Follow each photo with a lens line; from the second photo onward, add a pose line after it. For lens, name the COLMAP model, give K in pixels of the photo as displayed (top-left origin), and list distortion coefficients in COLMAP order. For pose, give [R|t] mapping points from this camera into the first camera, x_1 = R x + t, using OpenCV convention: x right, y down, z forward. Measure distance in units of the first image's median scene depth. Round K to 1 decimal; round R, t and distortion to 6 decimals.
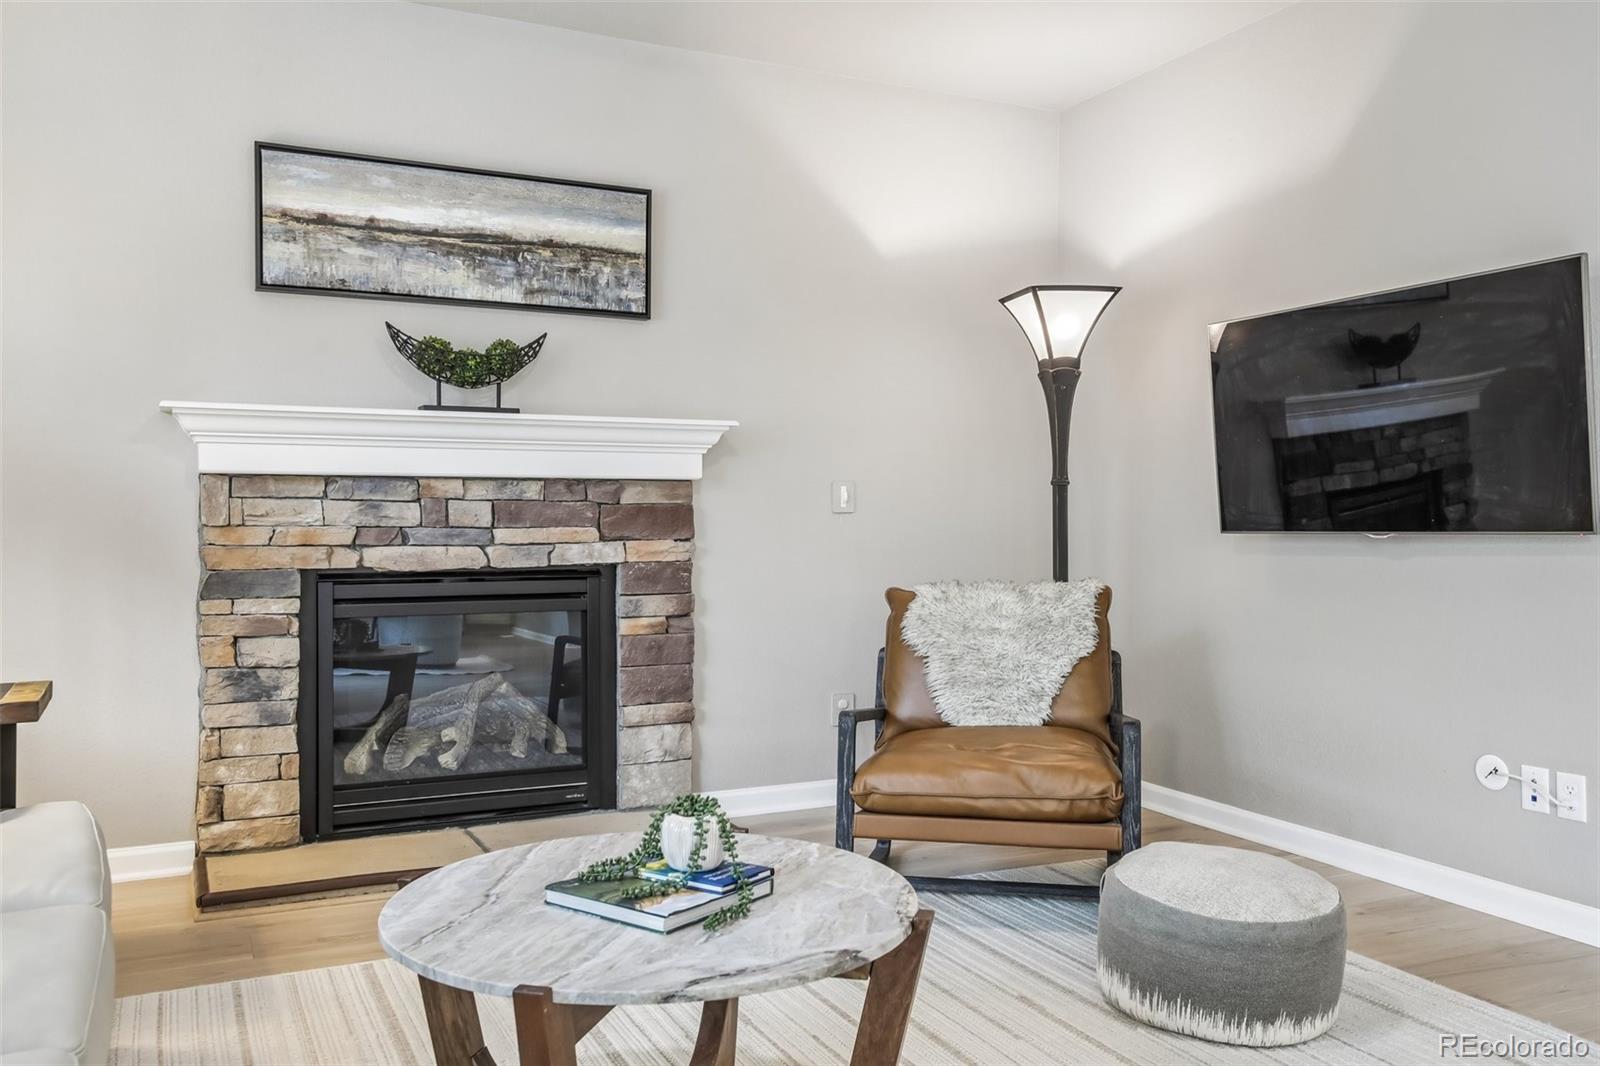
lens RADIAL K [[1329.4, 0, 819.6], [0, 1329.4, 525.9], [0, 0, 1]] dist [0.039125, -0.001696]
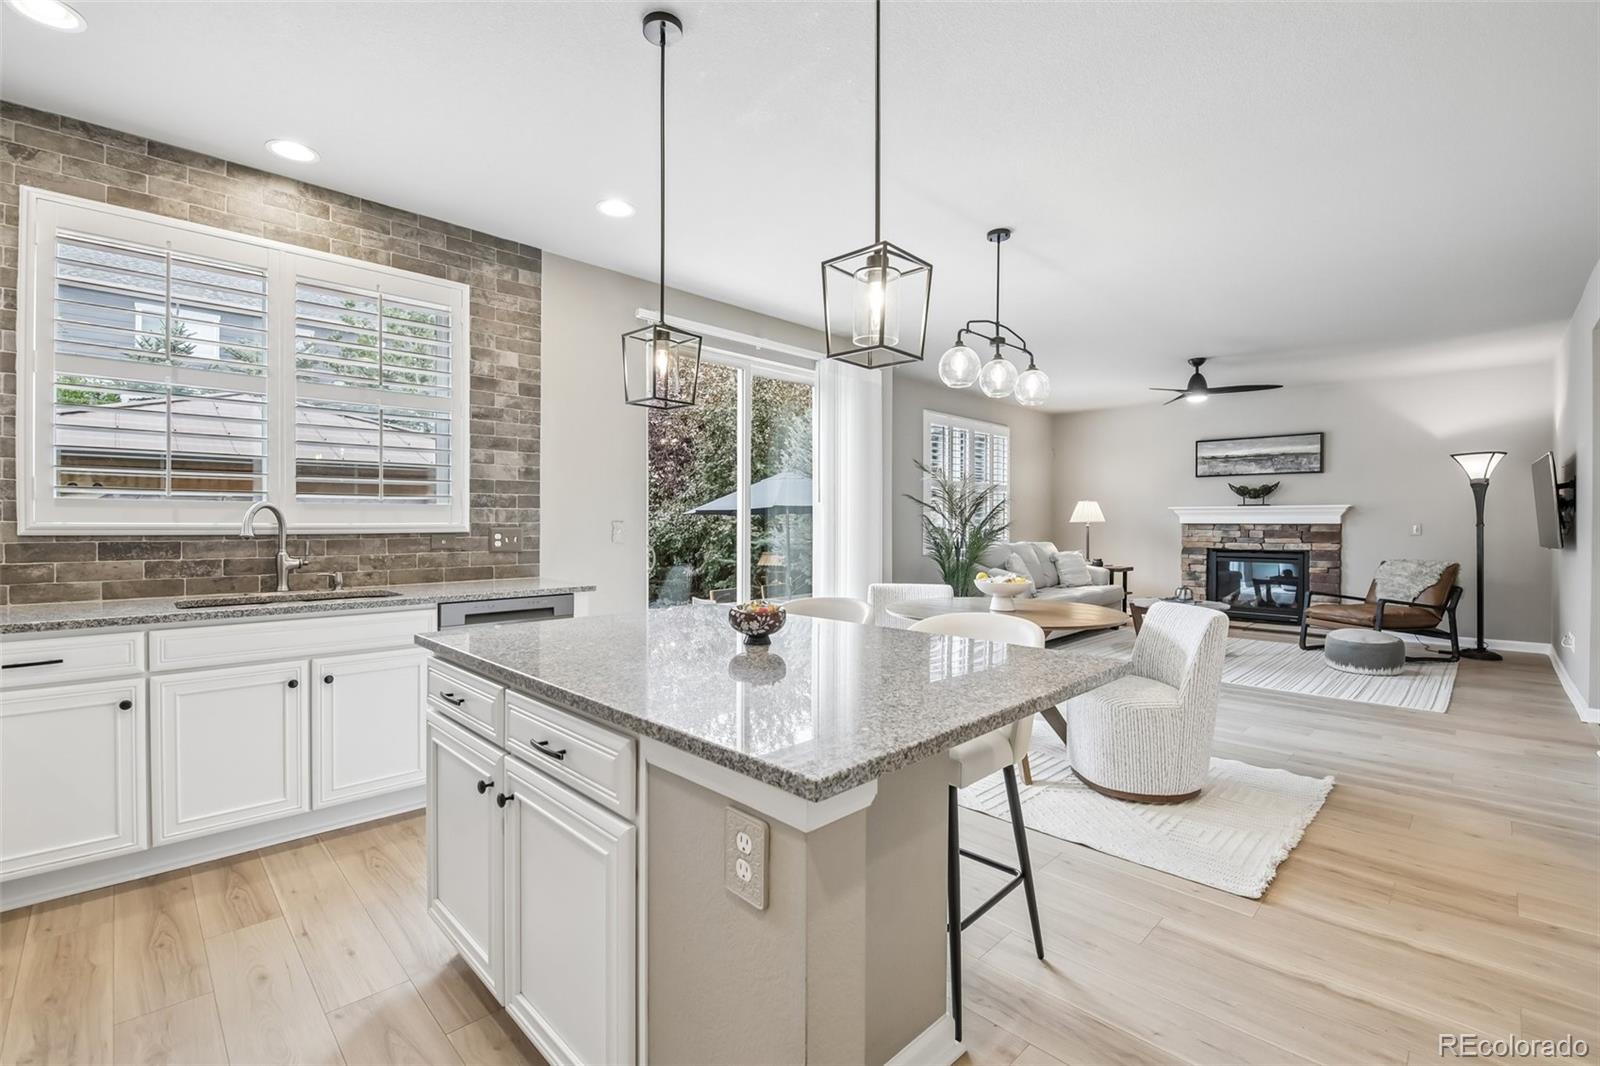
lens RADIAL K [[699.1, 0, 793.8], [0, 699.1, 528.1], [0, 0, 1]] dist [-0.000762, -0.012815]
pose [[0.323175, 0.007799, -0.946307, 1.099572], [-0.009093, 0.999945, 0.005136, -0.023677], [0.946296, 0.006945, 0.323228, -0.764990]]
